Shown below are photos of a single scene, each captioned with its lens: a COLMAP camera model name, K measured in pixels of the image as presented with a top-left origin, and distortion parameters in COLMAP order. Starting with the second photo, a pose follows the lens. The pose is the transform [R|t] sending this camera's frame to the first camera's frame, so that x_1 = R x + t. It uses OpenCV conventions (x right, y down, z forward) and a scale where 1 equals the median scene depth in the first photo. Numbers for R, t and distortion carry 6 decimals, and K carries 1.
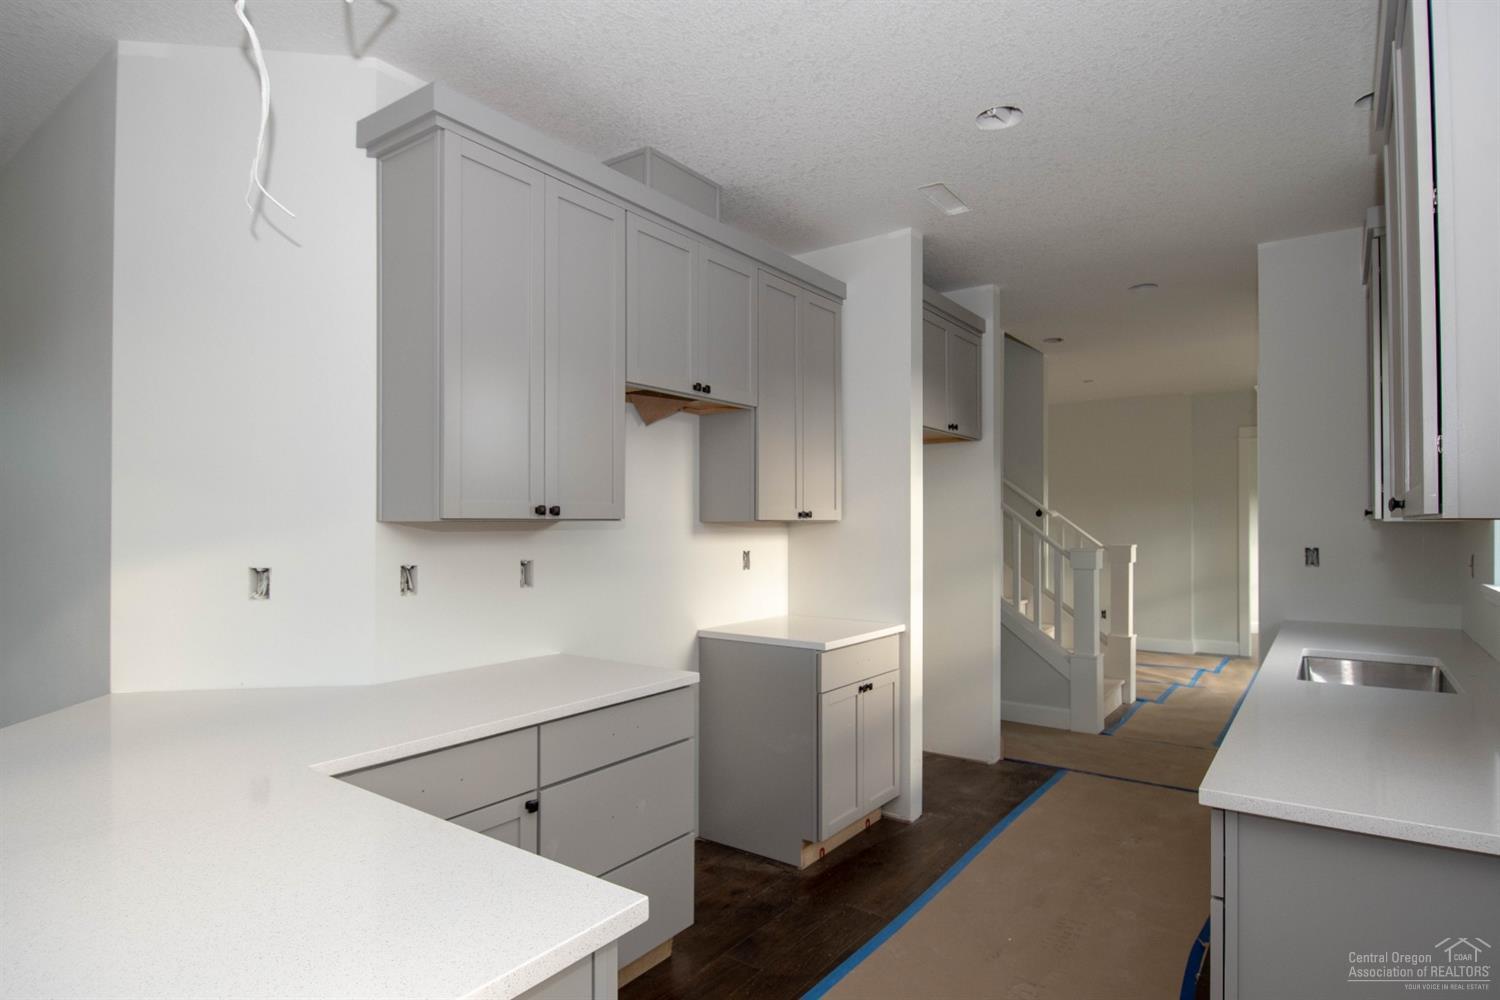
lens RADIAL K [[818.3, 0, 743.7], [0, 818.3, 519.0], [0, 0, 1]] dist [-0.000800, -0.003443]
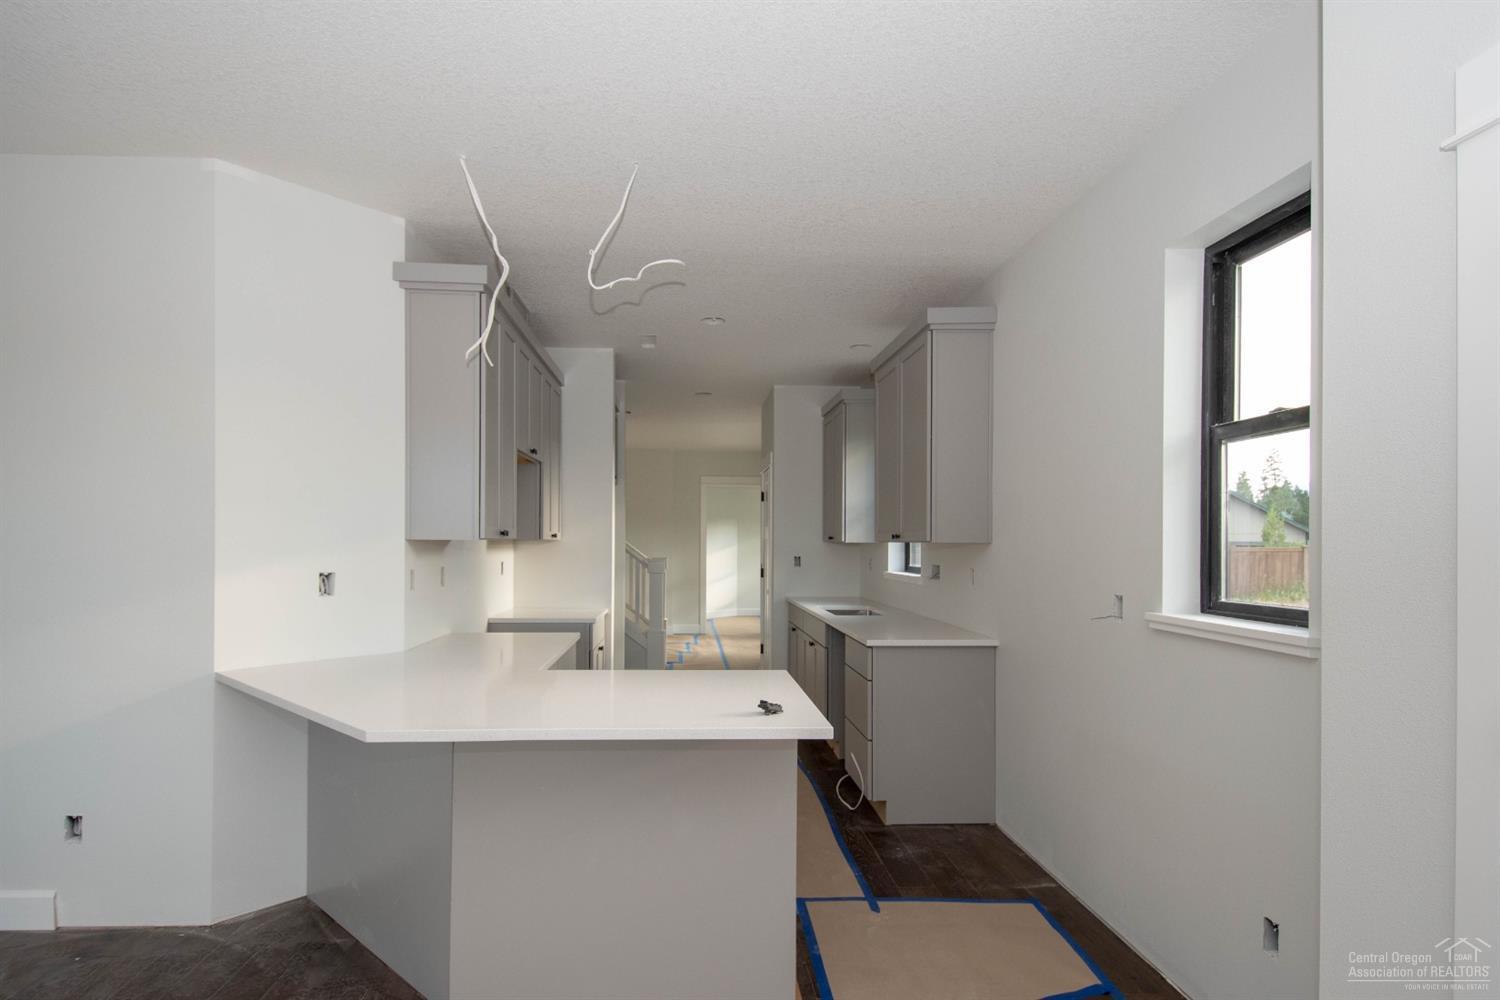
lens RADIAL K [[818.3, 0, 743.7], [0, 818.3, 519.0], [0, 0, 1]] dist [-0.000800, -0.003443]
pose [[0.758987, 0.023812, 0.650671, -0.624873], [-0.011562, 0.999666, -0.023097, -0.005158], [-0.651004, 0.010008, 0.759009, -0.328936]]
